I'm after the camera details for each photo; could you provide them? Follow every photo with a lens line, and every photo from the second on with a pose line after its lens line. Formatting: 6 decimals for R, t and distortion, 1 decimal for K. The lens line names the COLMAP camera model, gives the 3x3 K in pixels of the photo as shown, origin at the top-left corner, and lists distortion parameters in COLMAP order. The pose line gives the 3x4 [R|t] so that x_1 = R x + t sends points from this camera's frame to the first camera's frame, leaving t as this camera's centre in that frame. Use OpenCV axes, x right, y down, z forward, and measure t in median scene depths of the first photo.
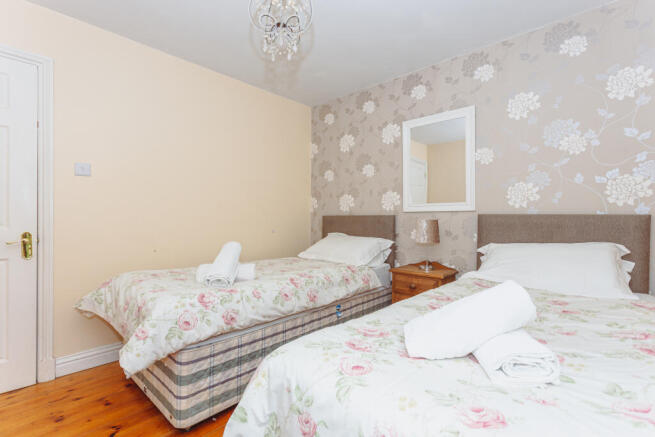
lens RADIAL K [[324.9, 0, 326.2], [0, 324.9, 214.3], [0, 0, 1]] dist [-0.004435, 0.000027]
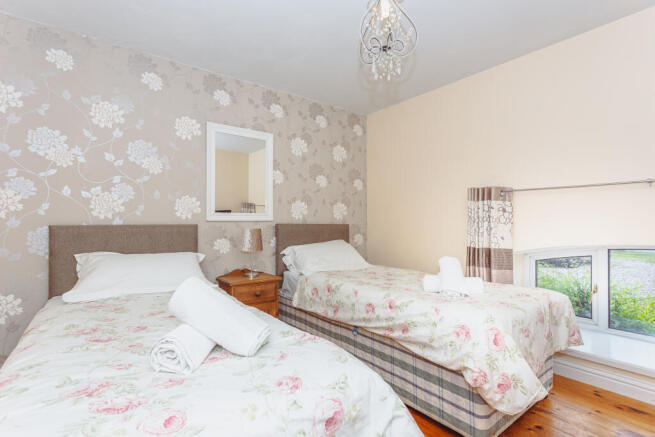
lens RADIAL K [[305.9, 0, 325.0], [0, 305.9, 223.4], [0, 0, 1]] dist [-0.001233, -0.000184]
pose [[0.155697, 0.009375, 0.987760, -0.218504], [0.000169, 0.999955, -0.009518, 0.003215], [-0.987805, 0.001649, 0.155689, 0.215008]]
